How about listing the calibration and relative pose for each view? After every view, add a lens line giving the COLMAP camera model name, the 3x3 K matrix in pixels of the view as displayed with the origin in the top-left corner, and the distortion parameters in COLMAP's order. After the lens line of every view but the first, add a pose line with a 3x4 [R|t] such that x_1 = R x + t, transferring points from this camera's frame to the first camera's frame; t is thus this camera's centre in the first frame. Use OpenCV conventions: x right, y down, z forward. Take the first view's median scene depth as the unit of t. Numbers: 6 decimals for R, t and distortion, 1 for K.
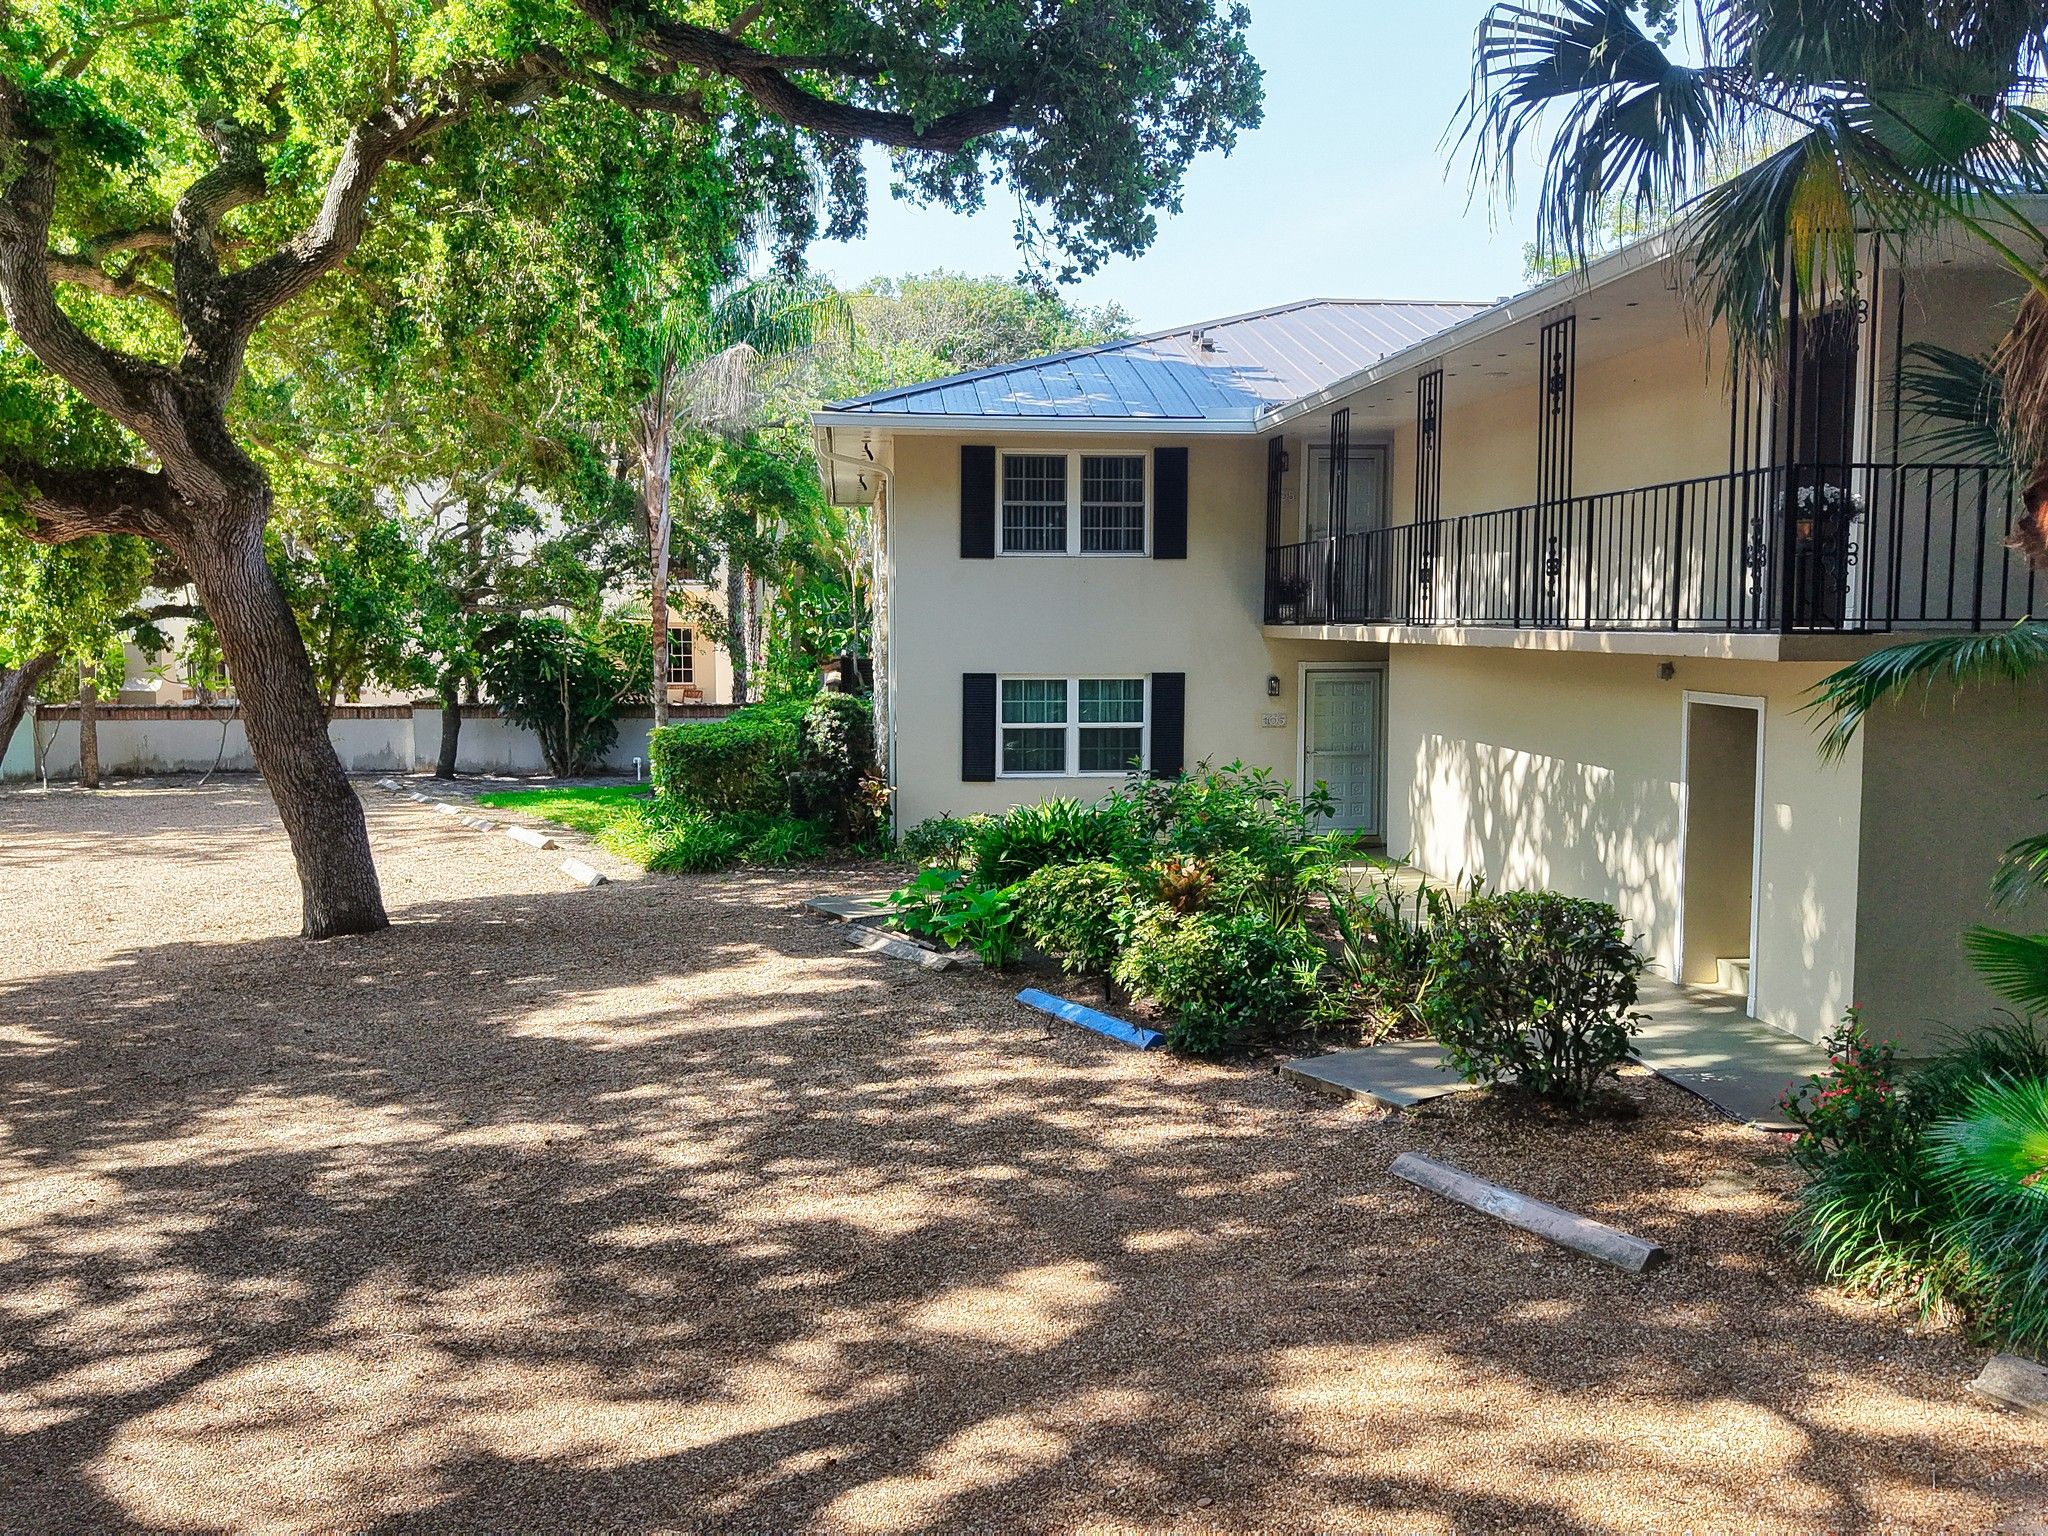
lens RADIAL K [[1604.4, 0, 1041.0], [0, 1604.4, 769.5], [0, 0, 1]] dist [0.025455, -0.068397]
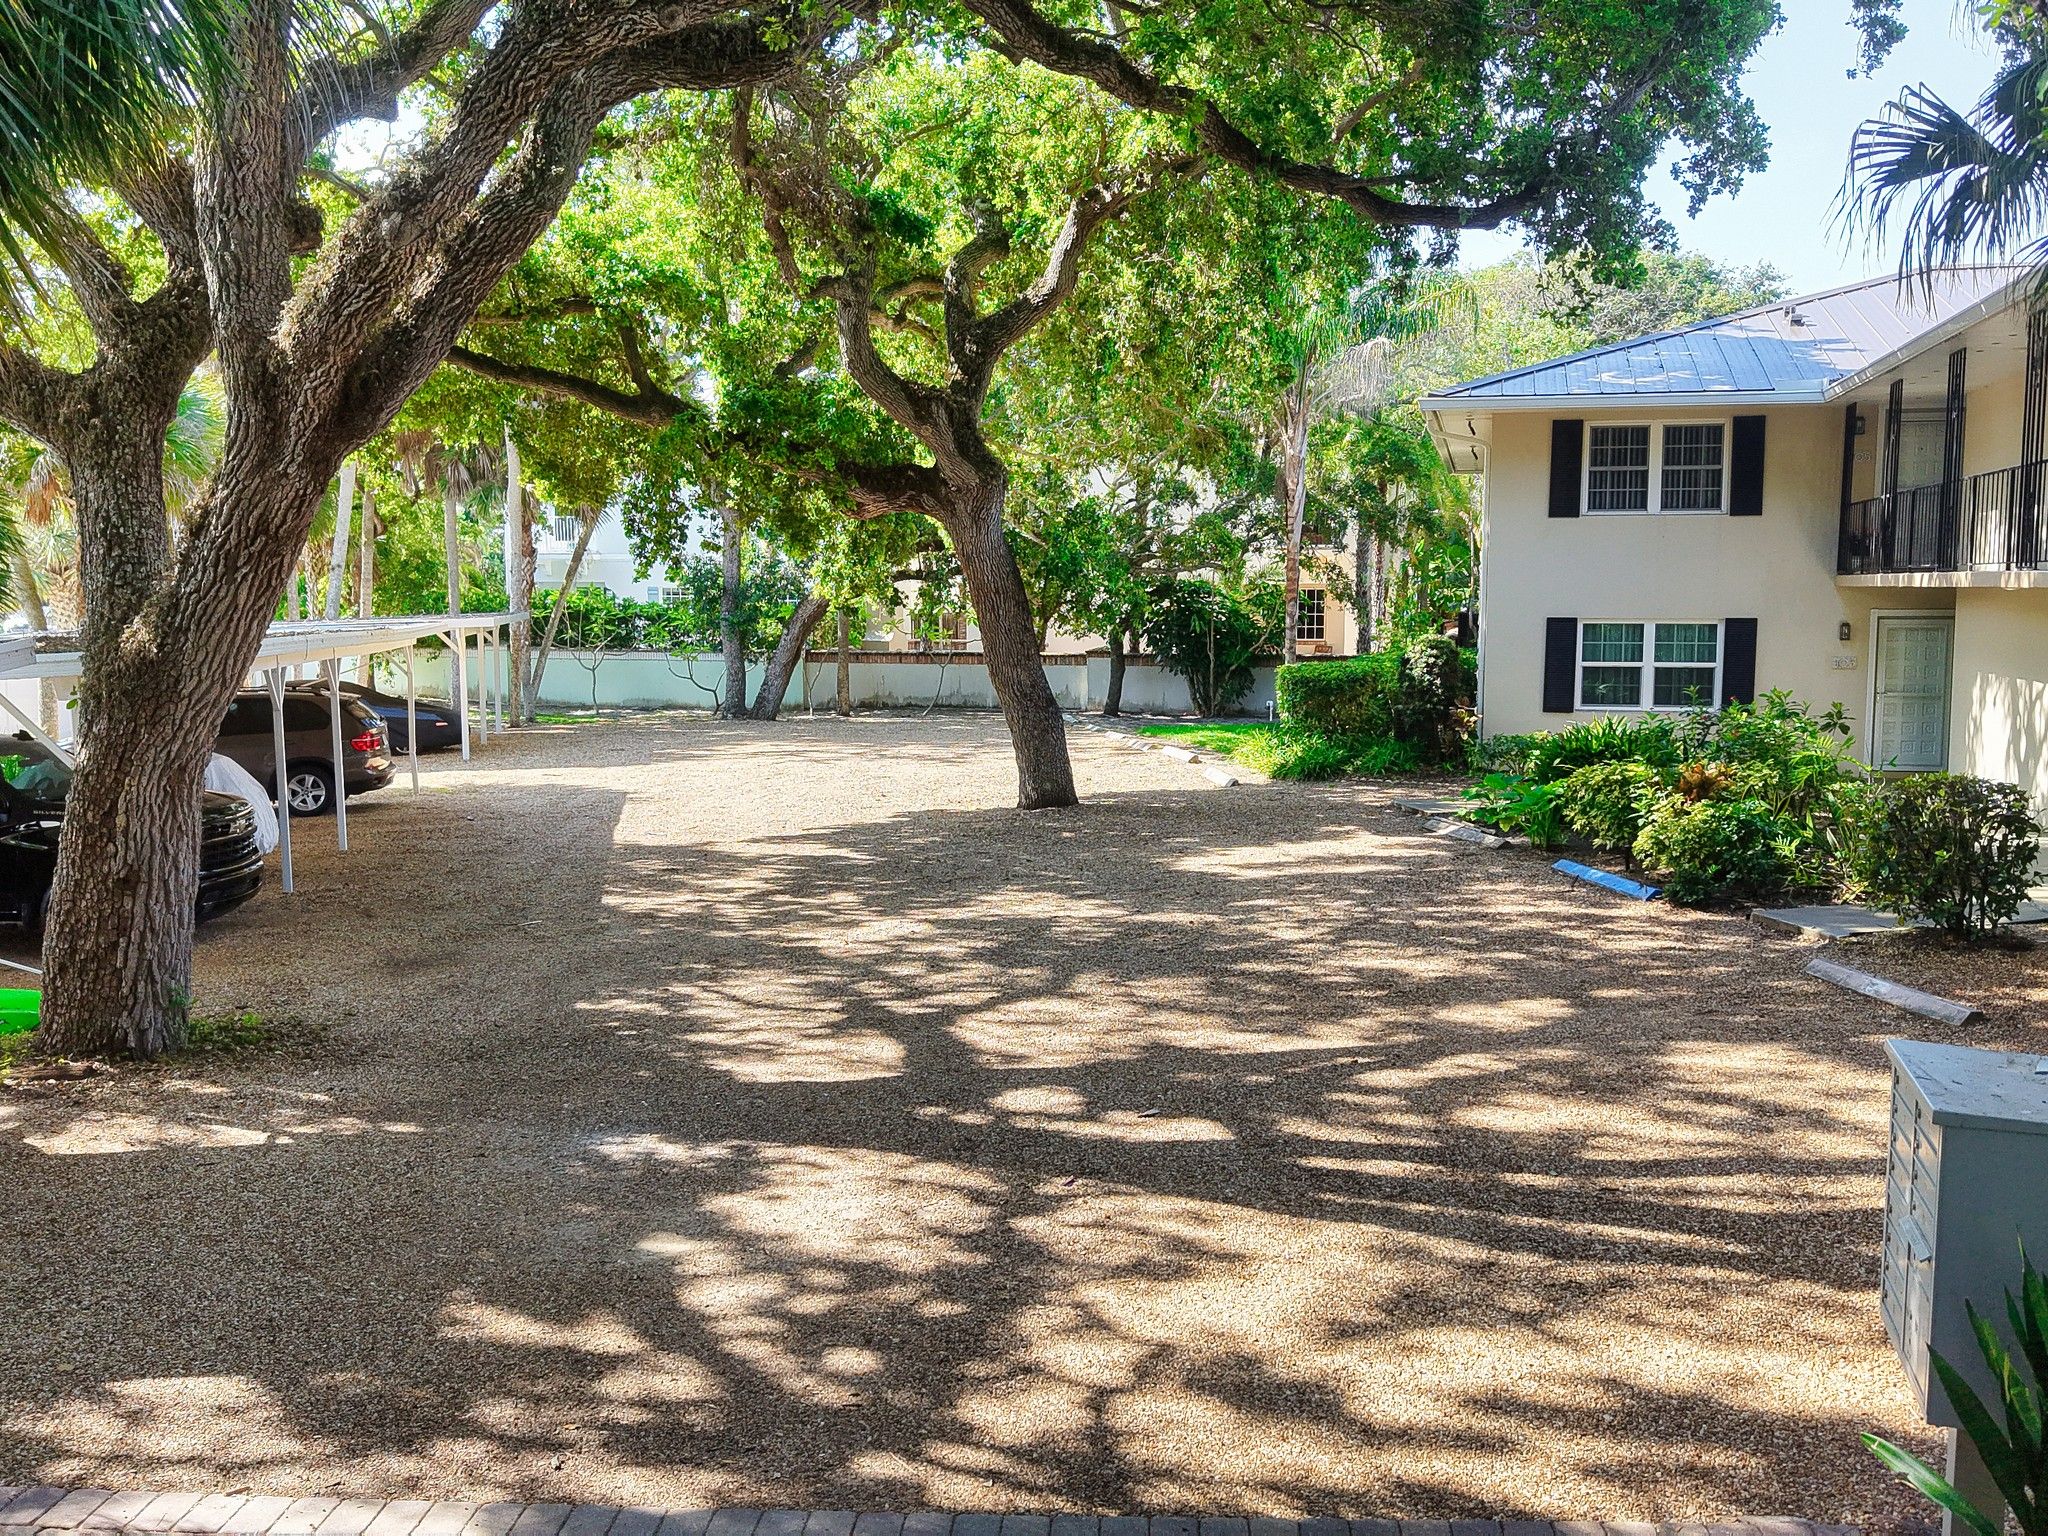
lens RADIAL K [[1875.7, 0, 1033.4], [0, 1875.7, 773.8], [0, 0, 1]] dist [0.022672, -0.028832]
pose [[0.929475, 0.031336, -0.367551, 0.122924], [-0.031837, 0.999482, 0.004702, 0.064542], [0.367508, 0.007332, 0.929991, -0.442833]]
